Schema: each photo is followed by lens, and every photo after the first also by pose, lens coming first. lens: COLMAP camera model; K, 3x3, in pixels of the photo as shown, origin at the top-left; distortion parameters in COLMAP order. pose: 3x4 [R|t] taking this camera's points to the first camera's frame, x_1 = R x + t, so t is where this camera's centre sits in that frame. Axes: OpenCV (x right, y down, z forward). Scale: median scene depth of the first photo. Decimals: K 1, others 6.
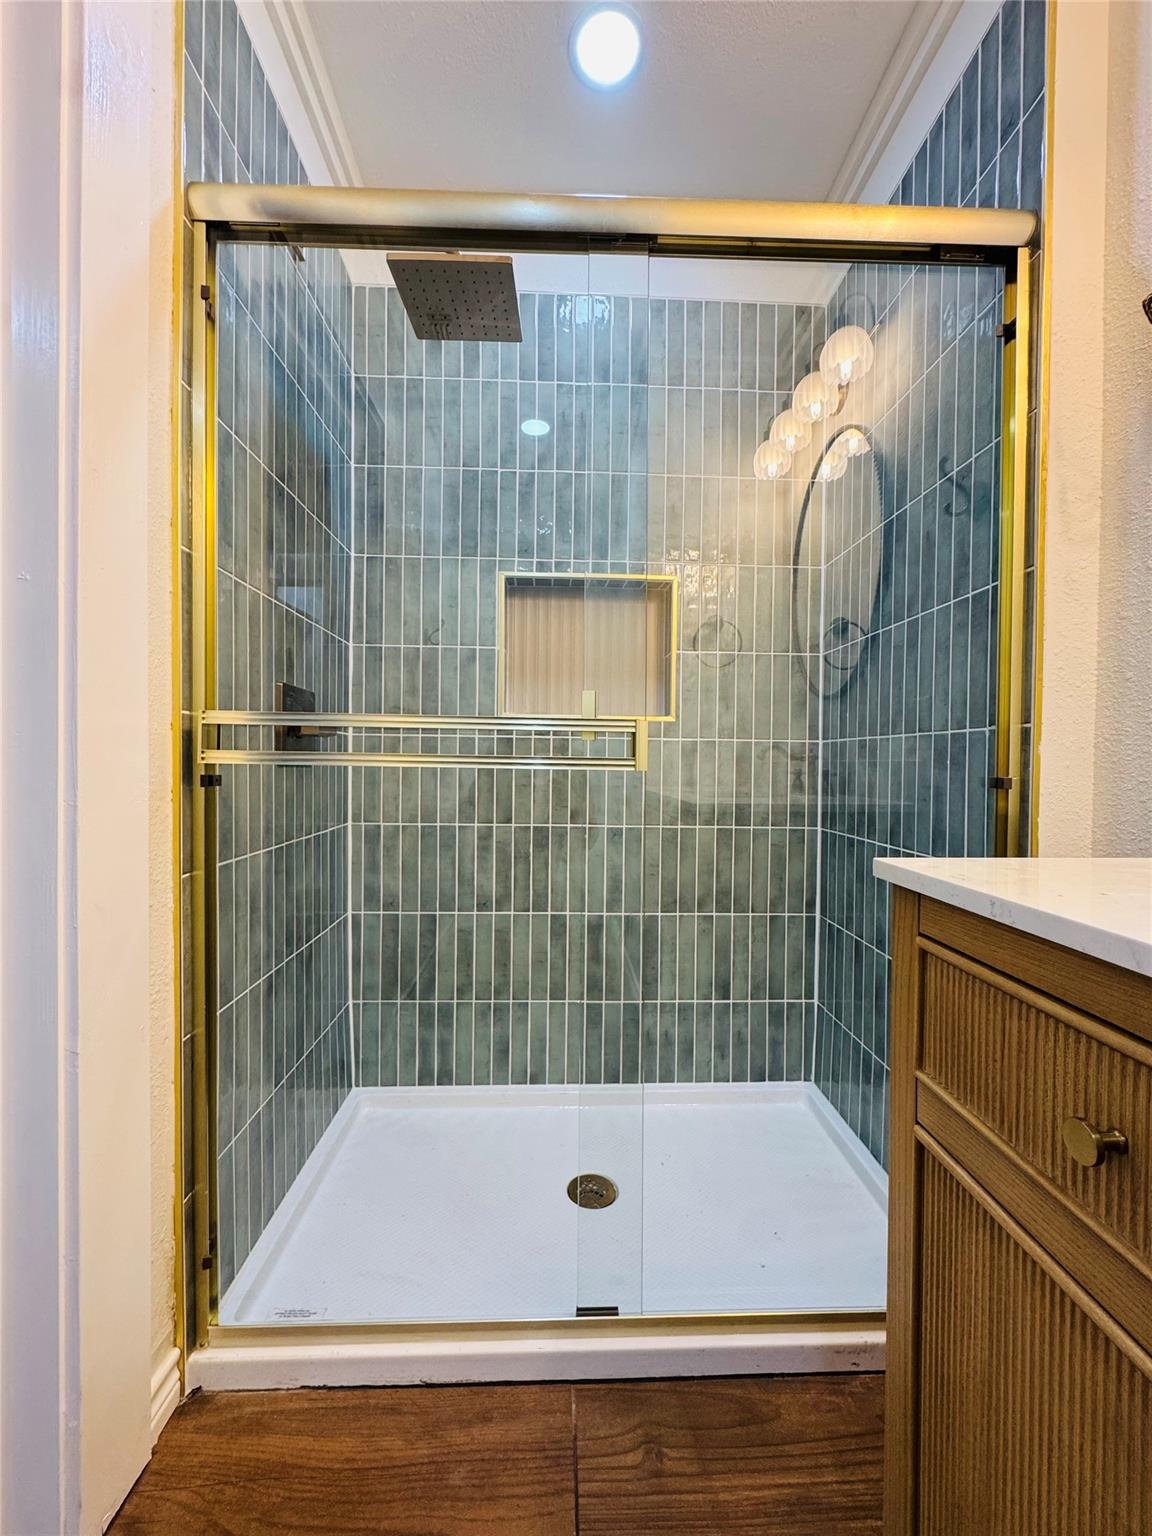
lens RADIAL K [[612.2, 0, 576.0], [0, 612.2, 768.0], [0, 0, 1]] dist [-0.005998, 0.000443]
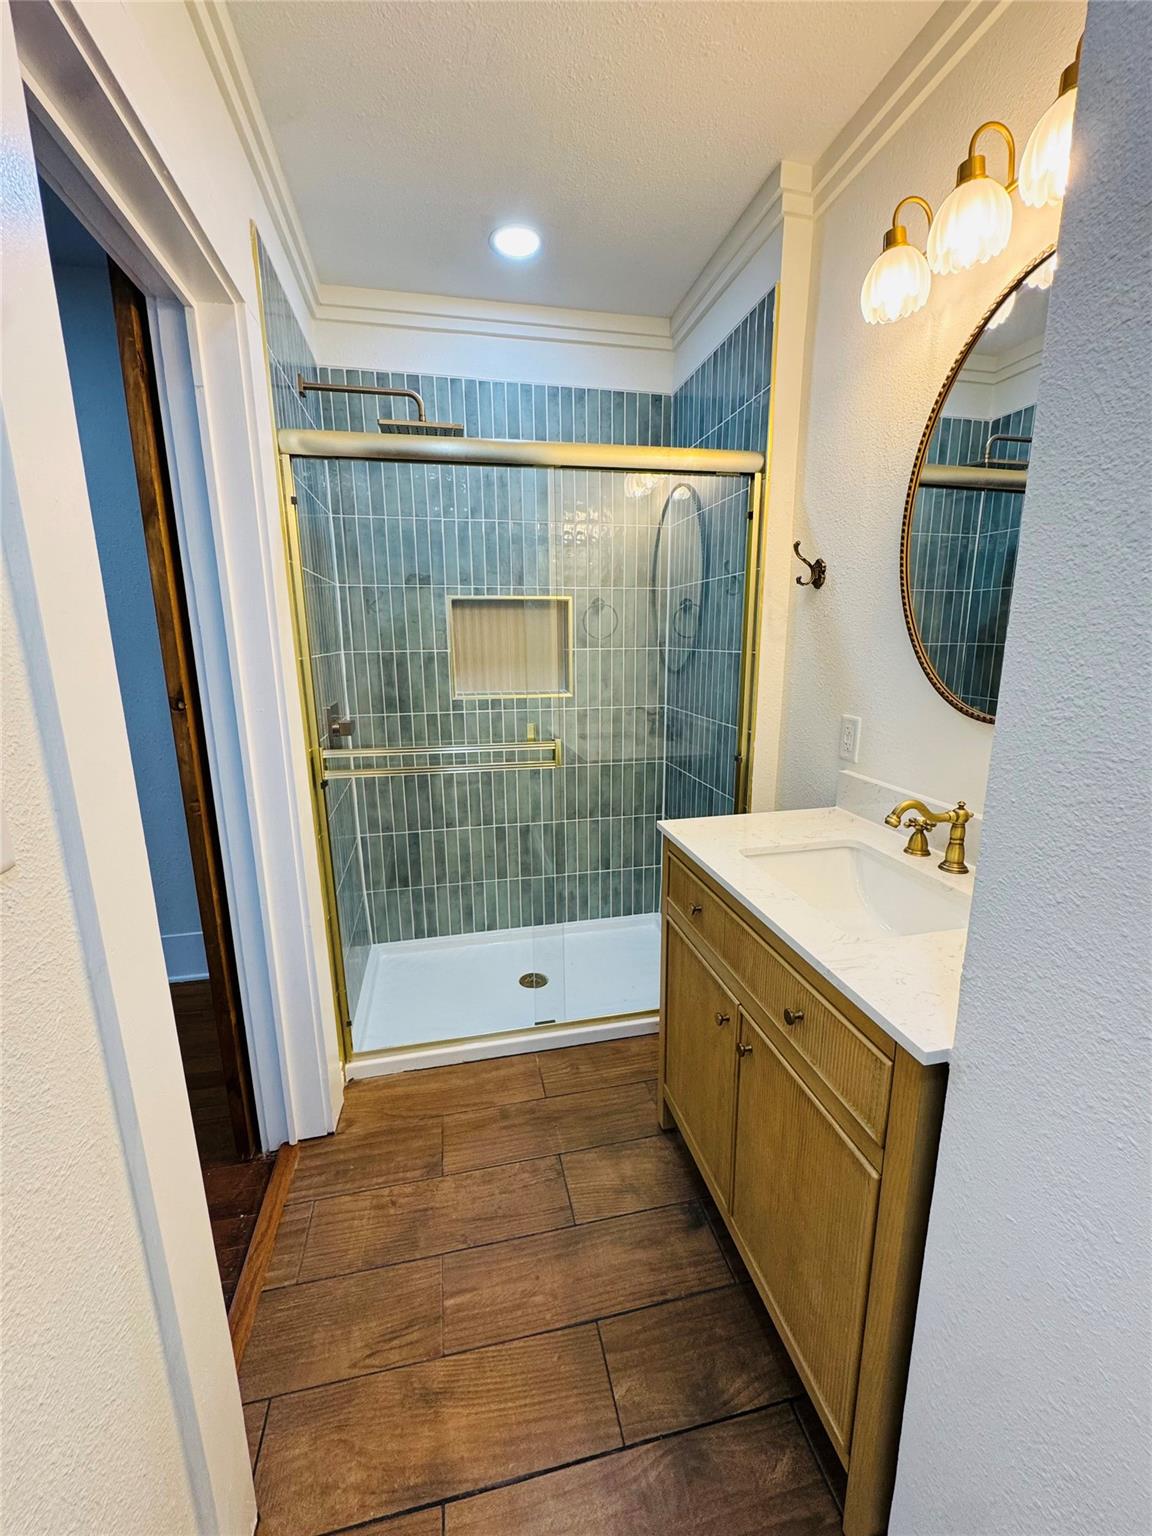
lens RADIAL K [[612.2, 0, 576.0], [0, 612.2, 768.0], [0, 0, 1]] dist [-0.005998, 0.000443]
pose [[0.983745, -0.056823, 0.170346, -0.095637], [0.021452, 0.979009, 0.202686, -0.211193], [-0.178287, -0.195737, 0.964314, -0.485108]]
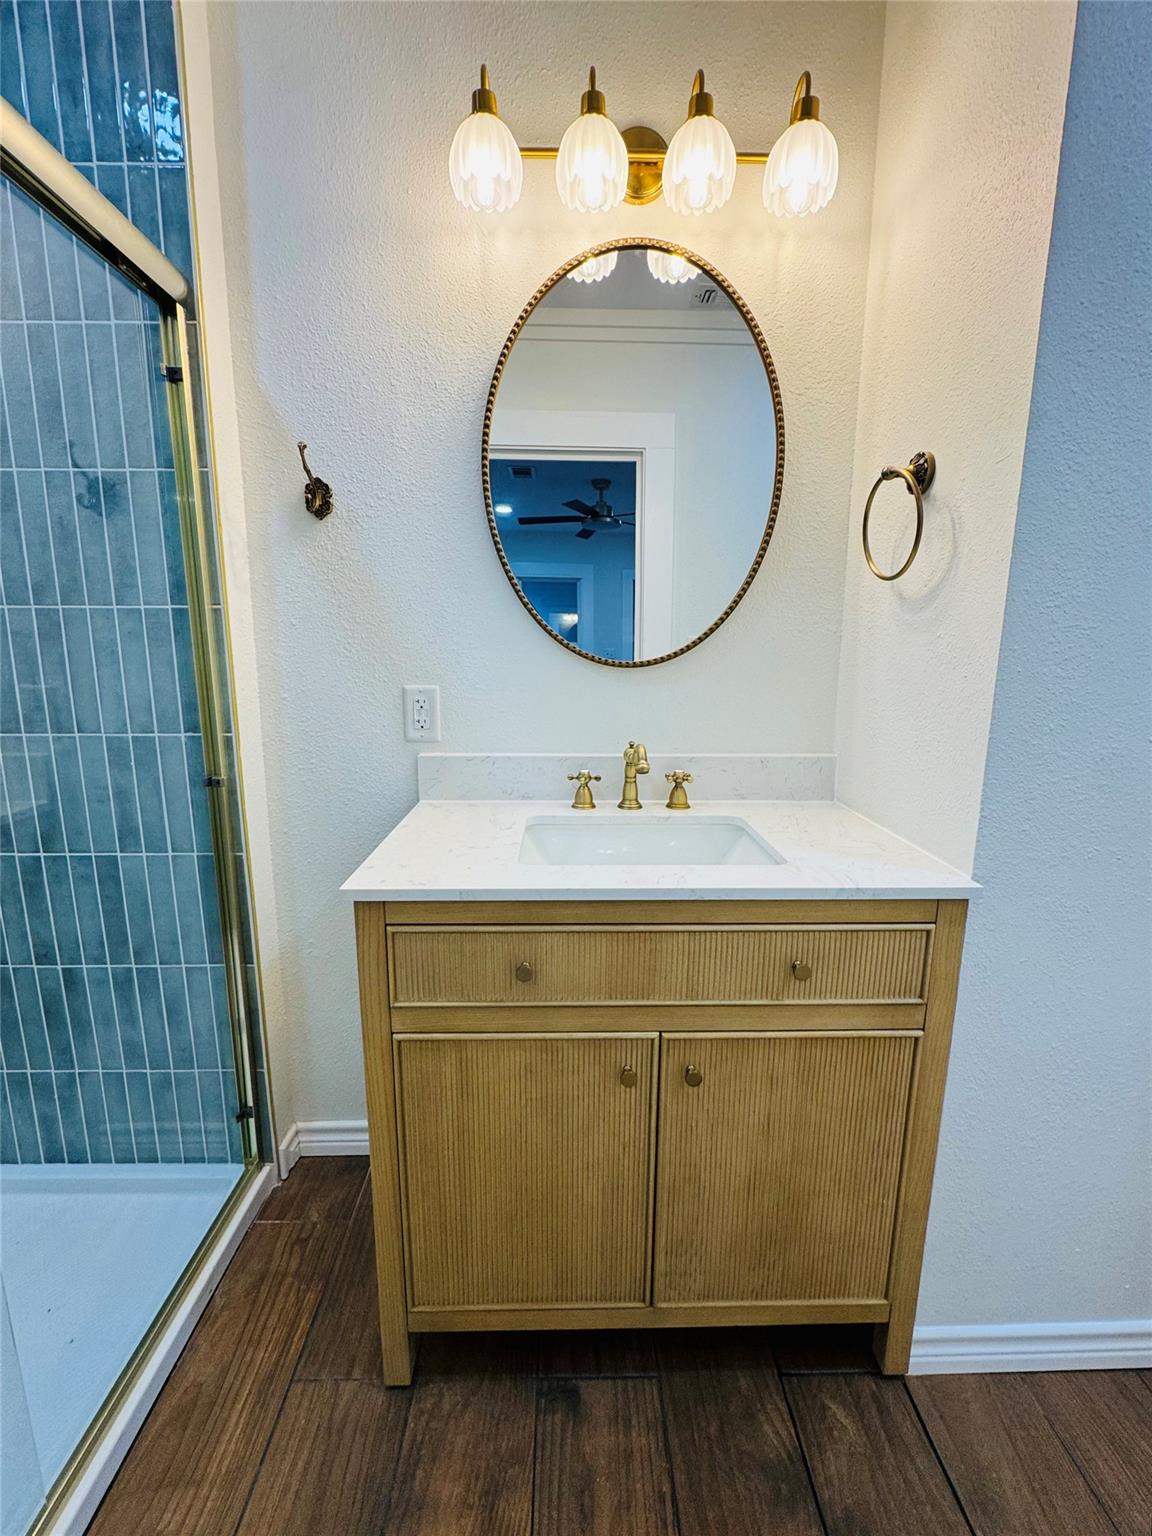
lens RADIAL K [[635.4, 0, 576.0], [0, 635.4, 768.0], [0, 0, 1]] dist [-0.004618, -0.000244]
pose [[0.009906, -0.189601, 0.981811, -0.308268], [0.006087, 0.981853, 0.189548, -0.138522], [-0.999932, 0.004099, 0.010881, 0.153811]]
